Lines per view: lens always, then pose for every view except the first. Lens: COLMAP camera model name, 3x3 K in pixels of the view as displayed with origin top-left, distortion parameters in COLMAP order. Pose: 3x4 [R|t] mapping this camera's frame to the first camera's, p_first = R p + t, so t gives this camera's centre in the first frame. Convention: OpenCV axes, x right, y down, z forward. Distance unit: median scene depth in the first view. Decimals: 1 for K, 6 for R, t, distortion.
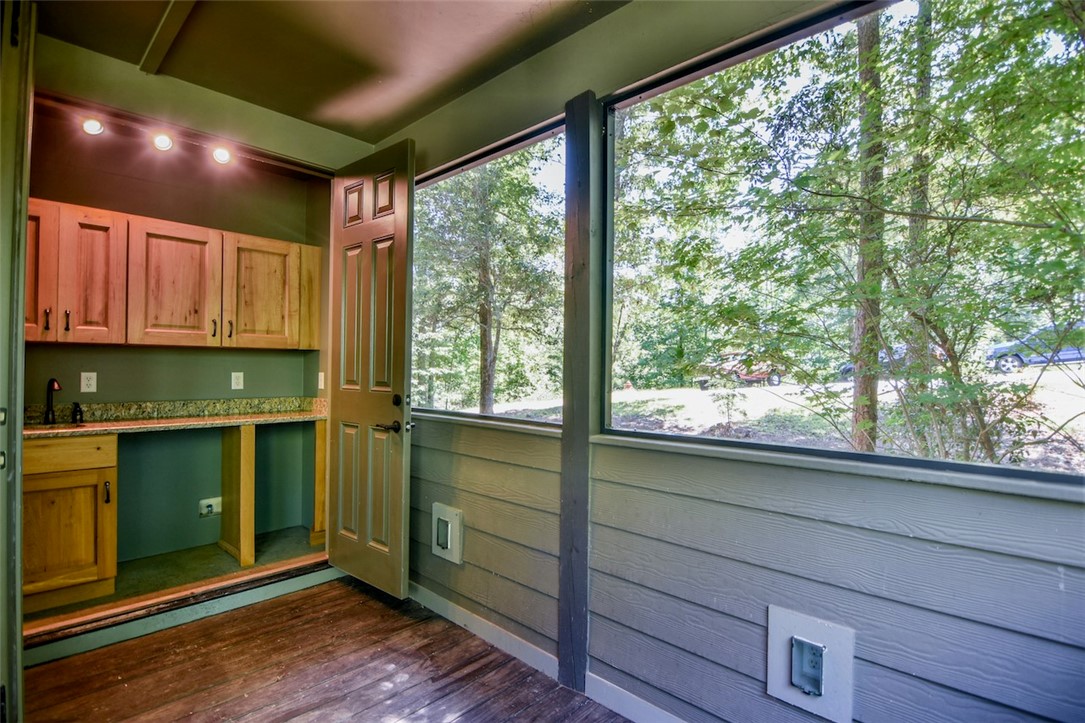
lens RADIAL K [[528.6, 0, 547.3], [0, 528.6, 365.7], [0, 0, 1]] dist [-0.004873, -0.010537]
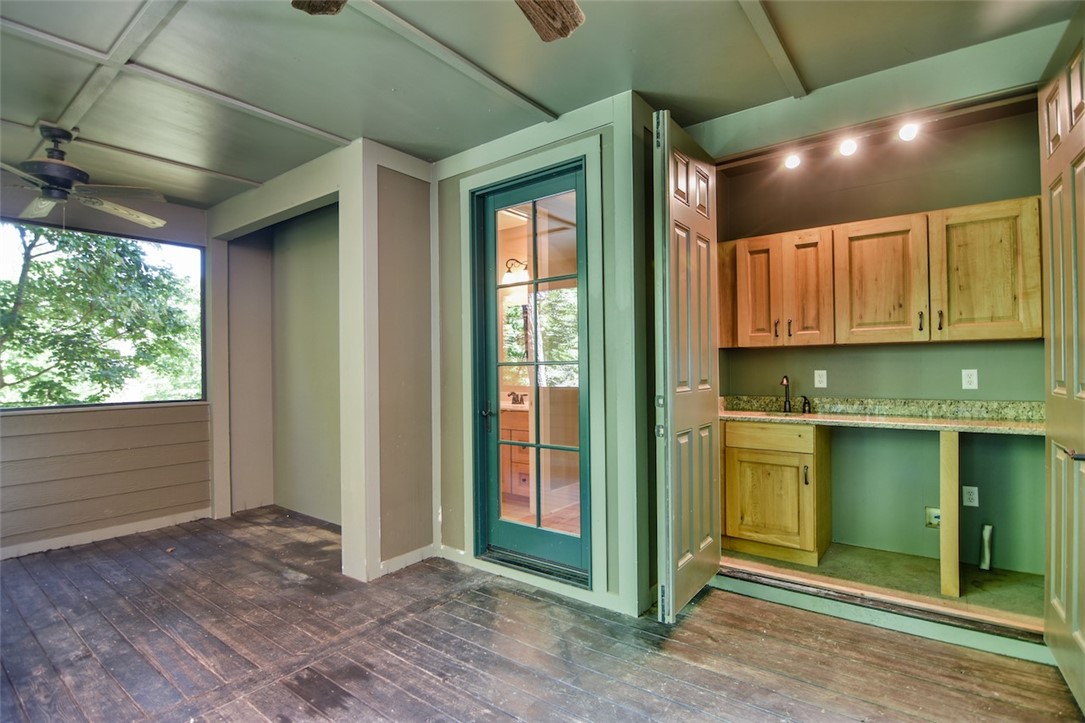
lens RADIAL K [[528.6, 0, 547.3], [0, 528.6, 365.7], [0, 0, 1]] dist [-0.004873, -0.010537]
pose [[0.107782, -0.012347, -0.994098, 0.220809], [0.018273, 0.999779, -0.010436, 0.003581], [0.994007, -0.017040, 0.107983, 0.281804]]
